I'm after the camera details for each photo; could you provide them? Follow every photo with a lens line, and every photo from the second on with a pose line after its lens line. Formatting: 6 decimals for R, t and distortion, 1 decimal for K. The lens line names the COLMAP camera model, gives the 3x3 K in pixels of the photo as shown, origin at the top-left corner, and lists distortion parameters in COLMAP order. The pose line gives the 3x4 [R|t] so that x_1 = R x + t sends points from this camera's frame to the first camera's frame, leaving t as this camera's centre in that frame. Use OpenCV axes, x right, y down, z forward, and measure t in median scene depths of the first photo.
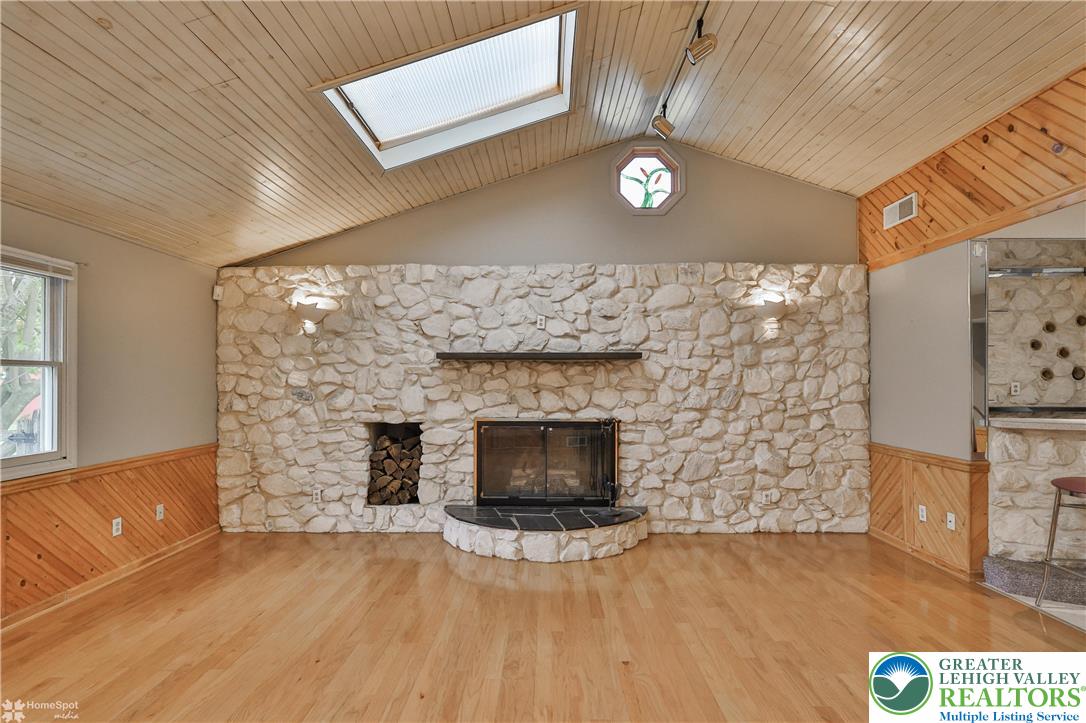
lens RADIAL K [[542.0, 0, 540.0], [0, 542.0, 368.4], [0, 0, 1]] dist [0.002093, -0.001119]
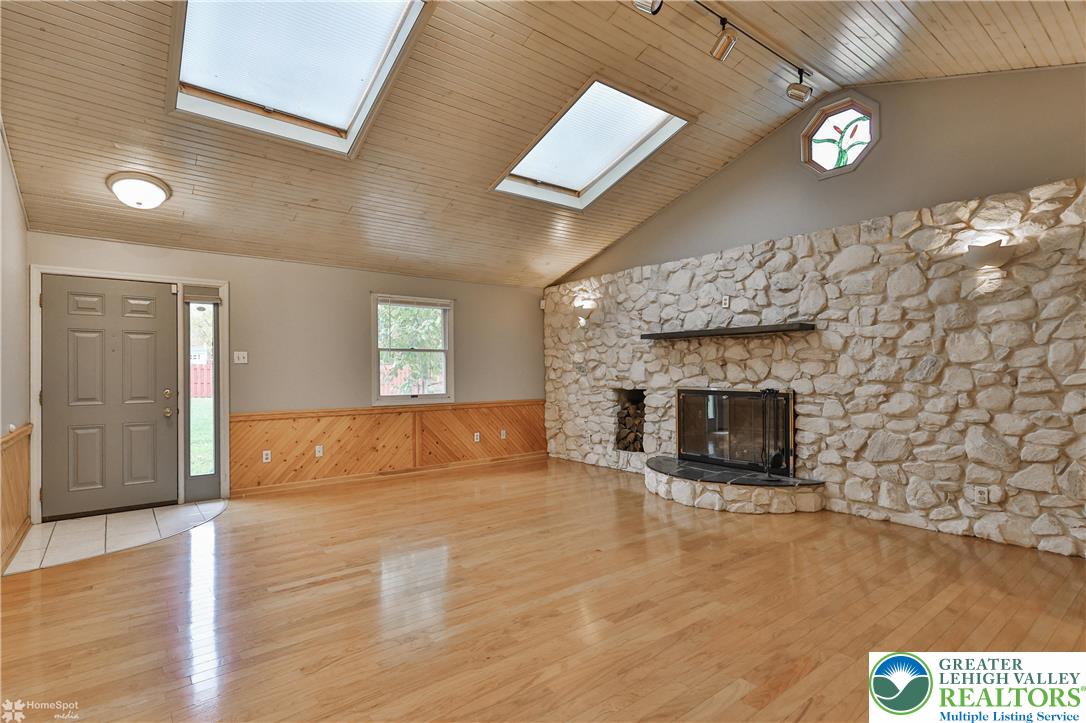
lens RADIAL K [[542.0, 0, 549.4], [0, 542.0, 361.5], [0, 0, 1]] dist [0.002093, -0.001119]
pose [[0.627409, -0.016972, -0.778505, 0.640696], [0.023083, 0.999728, -0.003192, 0.032360], [0.778348, -0.015968, 0.627630, 0.018581]]
